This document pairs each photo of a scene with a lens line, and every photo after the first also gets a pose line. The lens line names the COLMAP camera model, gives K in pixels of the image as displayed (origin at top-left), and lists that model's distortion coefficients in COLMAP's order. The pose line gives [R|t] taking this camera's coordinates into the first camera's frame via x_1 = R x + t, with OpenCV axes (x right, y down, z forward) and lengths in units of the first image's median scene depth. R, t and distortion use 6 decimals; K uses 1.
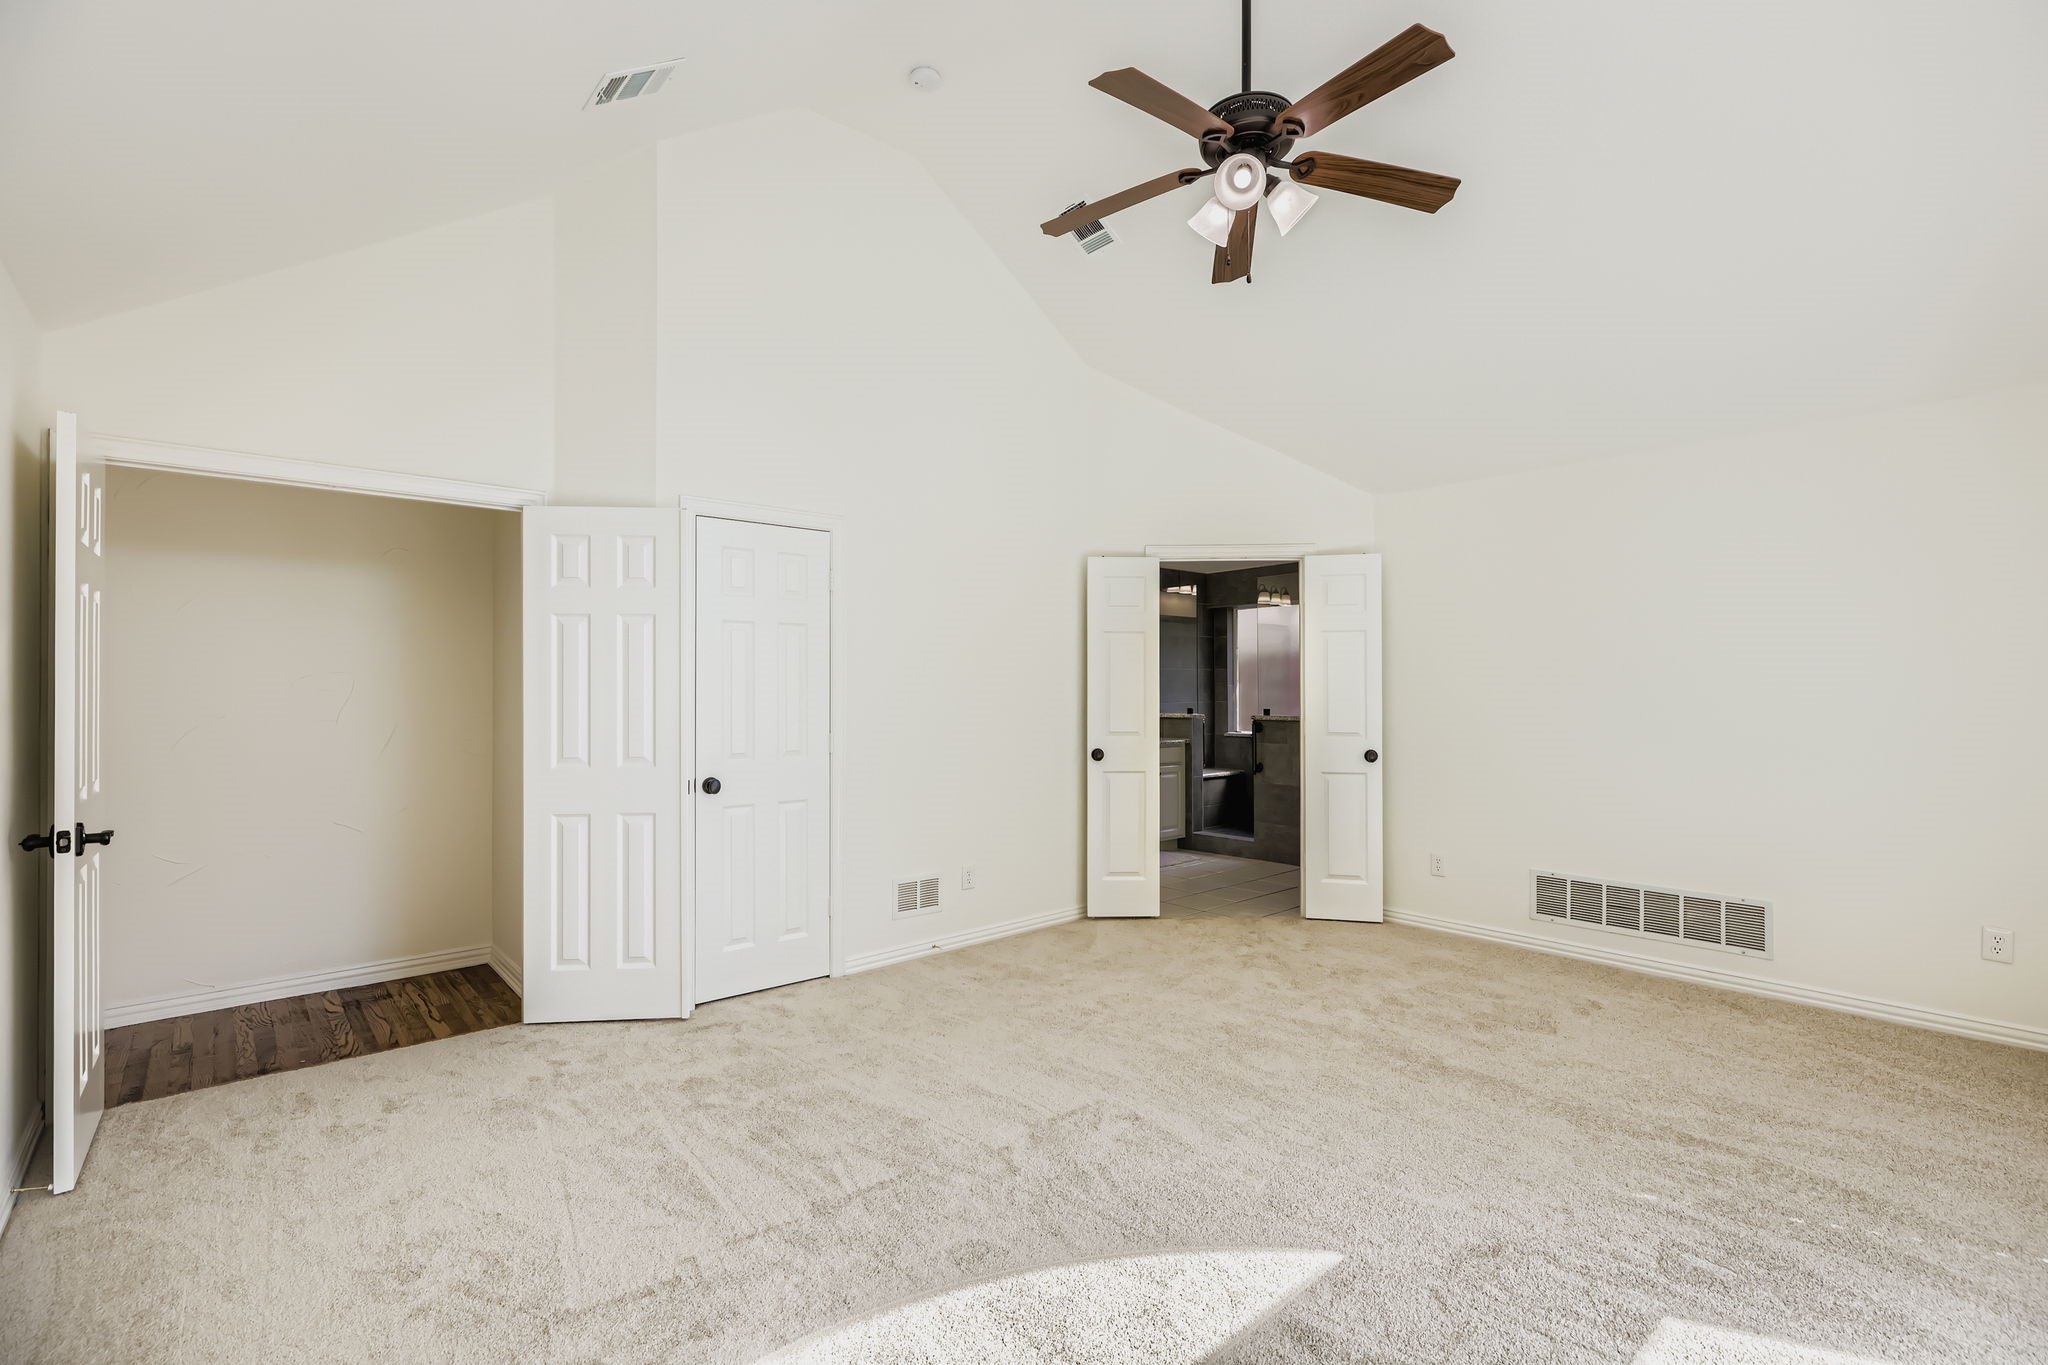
lens RADIAL K [[938.5, 0, 1039.7], [0, 938.5, 690.9], [0, 0, 1]] dist [0.001773, 0.000737]
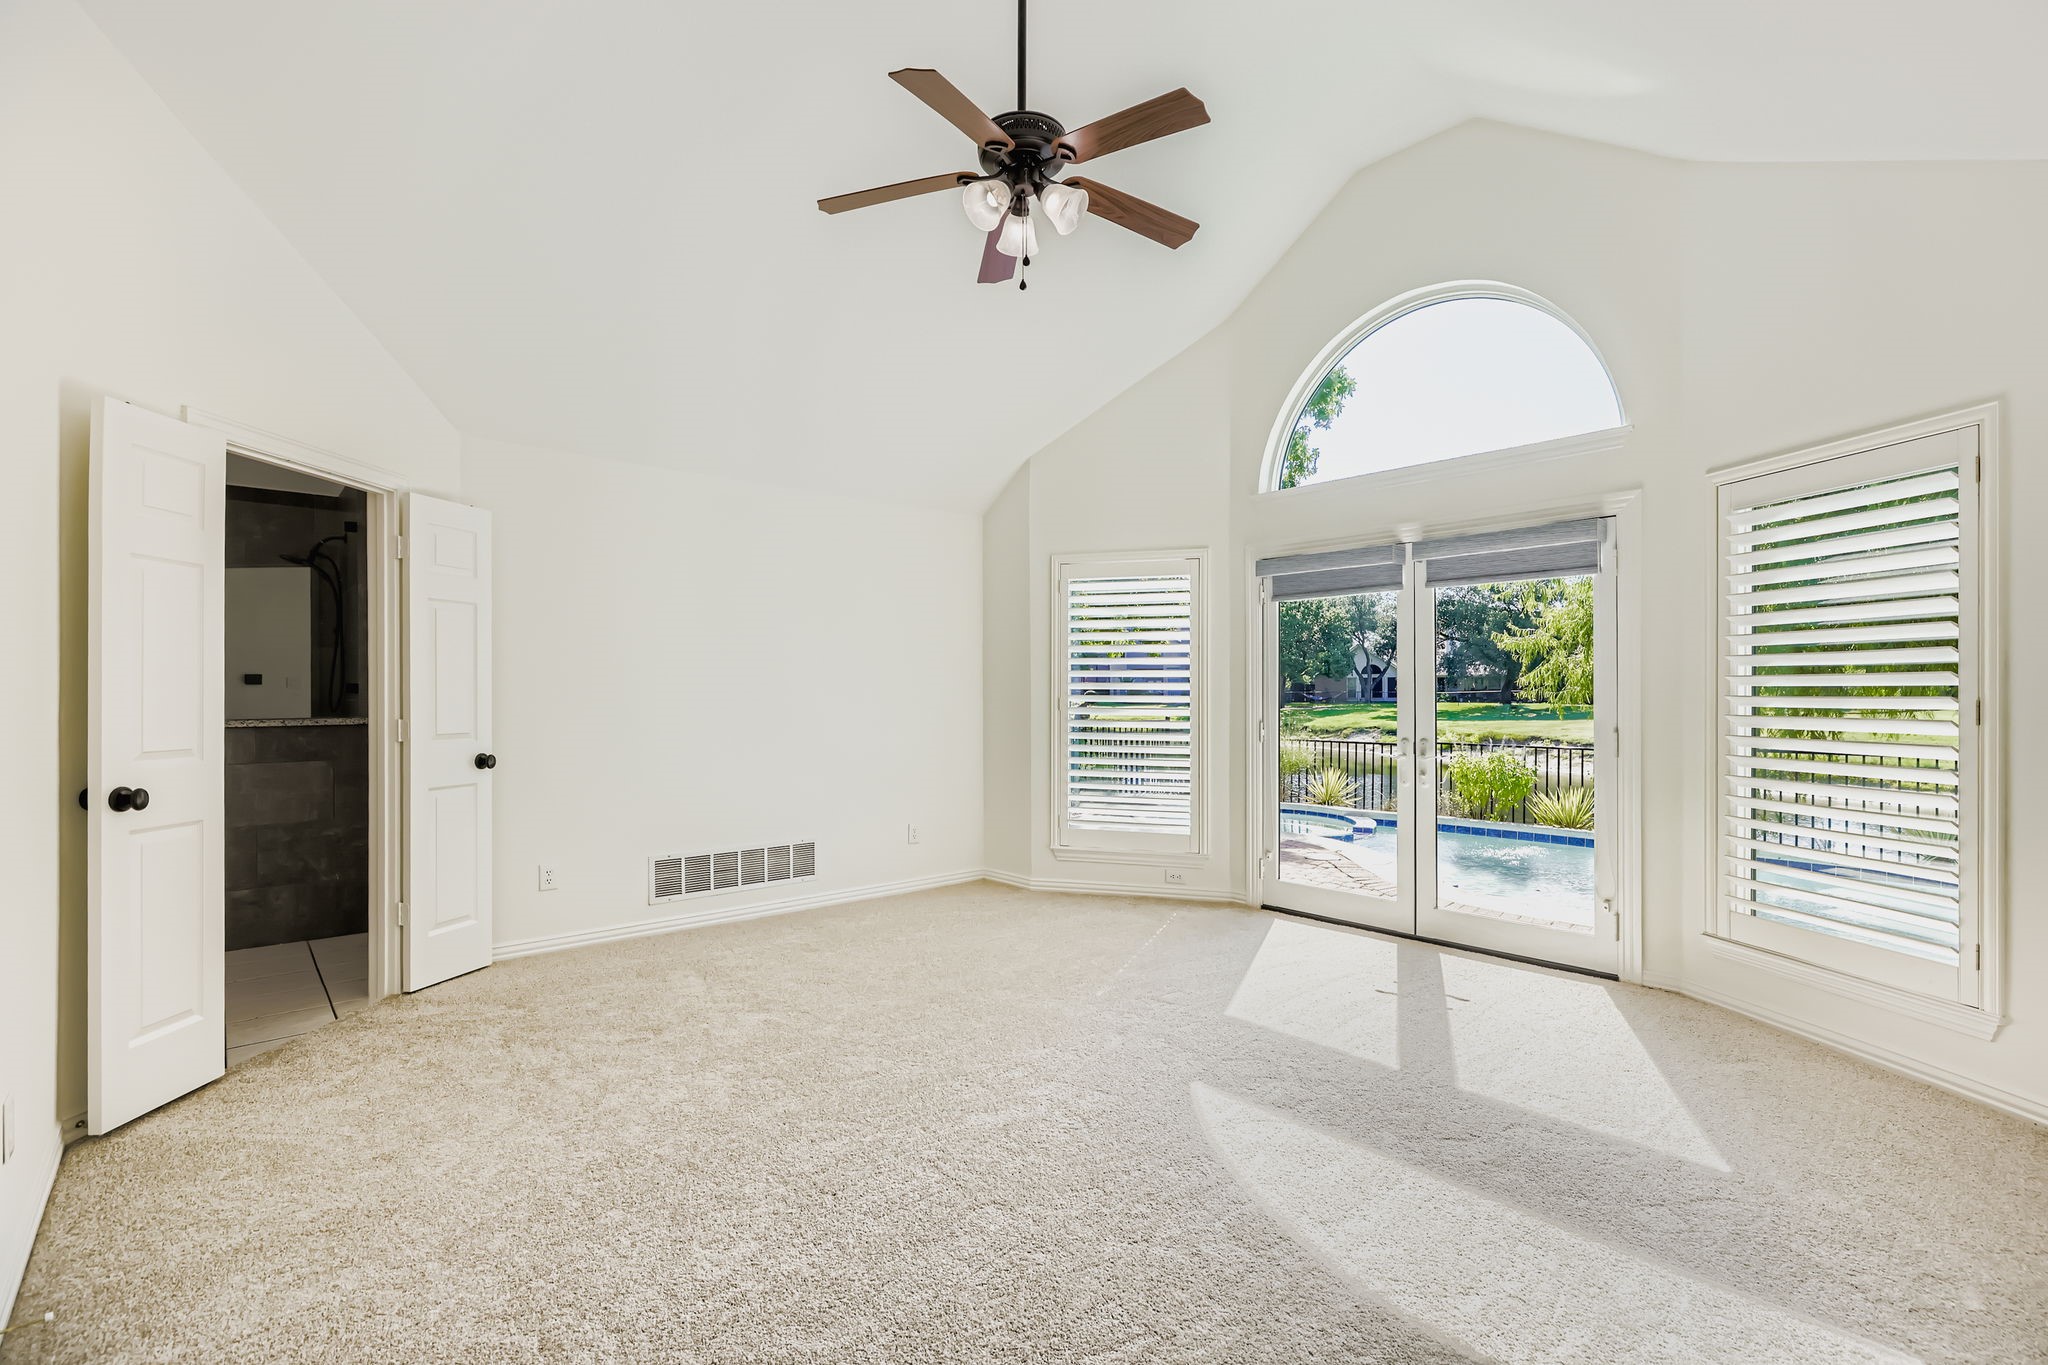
lens RADIAL K [[936.5, 0, 1024.0], [0, 936.5, 682.5], [0, 0, 1]] dist [-0.000252, 0.000105]
pose [[-0.004738, 0.007794, 0.999958, -0.336869], [-0.002092, 0.999967, -0.007804, 0.003435], [-0.999987, -0.002129, -0.004721, 0.388845]]
